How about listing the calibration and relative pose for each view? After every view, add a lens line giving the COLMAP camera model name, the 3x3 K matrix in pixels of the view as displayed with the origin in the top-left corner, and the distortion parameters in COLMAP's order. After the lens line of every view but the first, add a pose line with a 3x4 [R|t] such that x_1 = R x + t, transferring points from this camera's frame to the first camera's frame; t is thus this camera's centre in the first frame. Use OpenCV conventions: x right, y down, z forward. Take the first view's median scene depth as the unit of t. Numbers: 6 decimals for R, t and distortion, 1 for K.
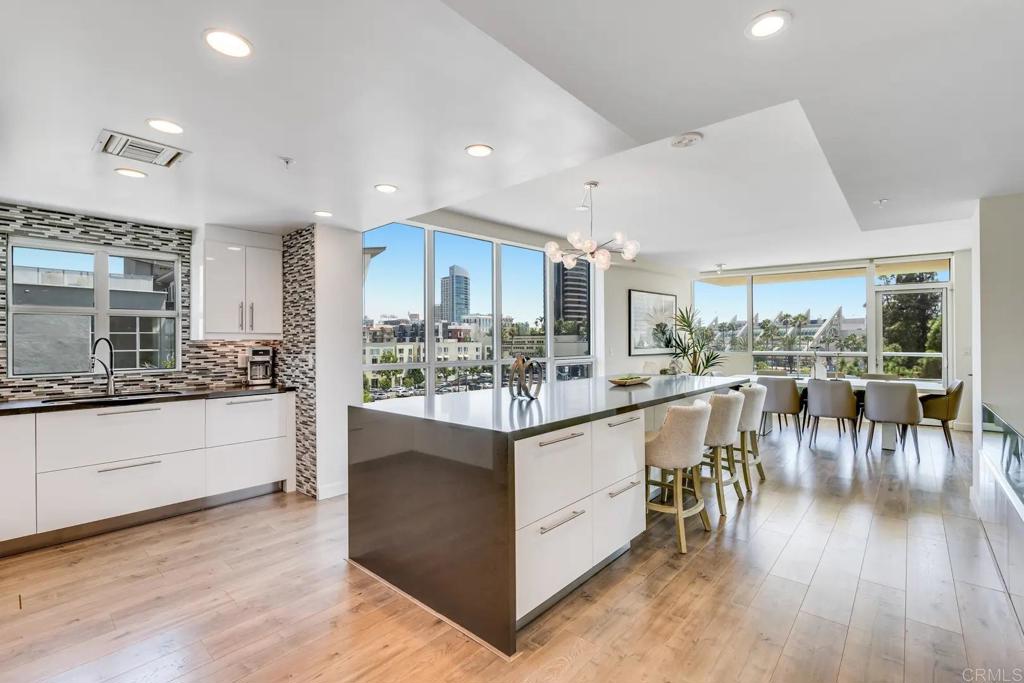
lens RADIAL K [[453.5, 0, 516.6], [0, 453.5, 339.5], [0, 0, 1]] dist [-0.003982, -0.000212]
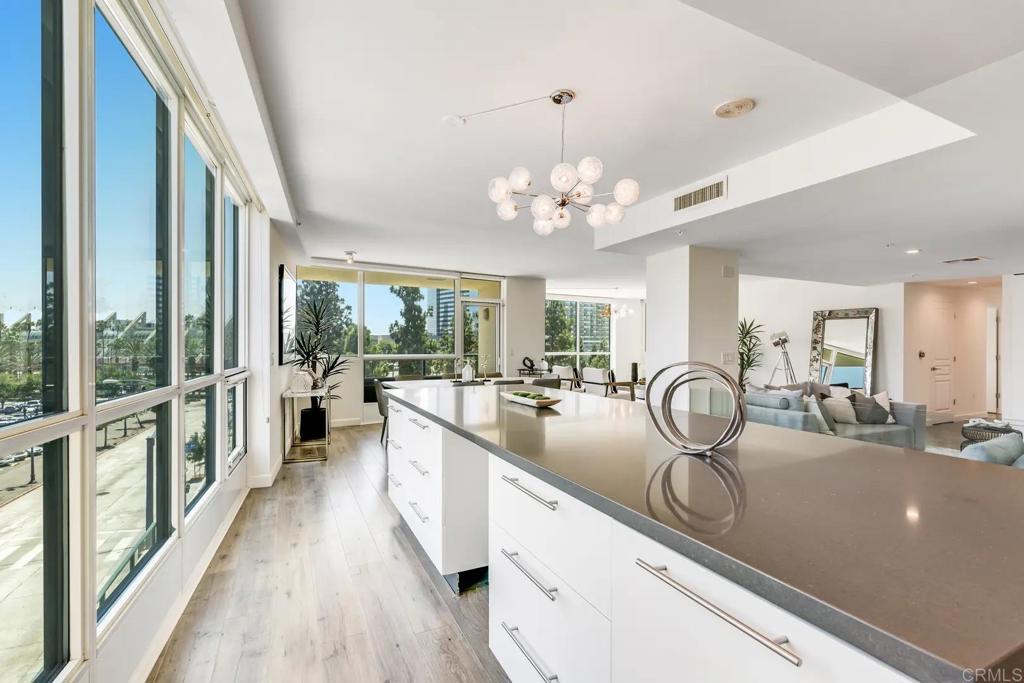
lens RADIAL K [[466.2, 0, 513.8], [0, 466.2, 347.1], [0, 0, 1]] dist [-0.001949, -0.000302]
pose [[0.389614, -0.001506, 0.920977, -0.457329], [-0.007574, 0.999960, 0.004839, 0.006684], [-0.920947, -0.008860, 0.389587, 0.757568]]
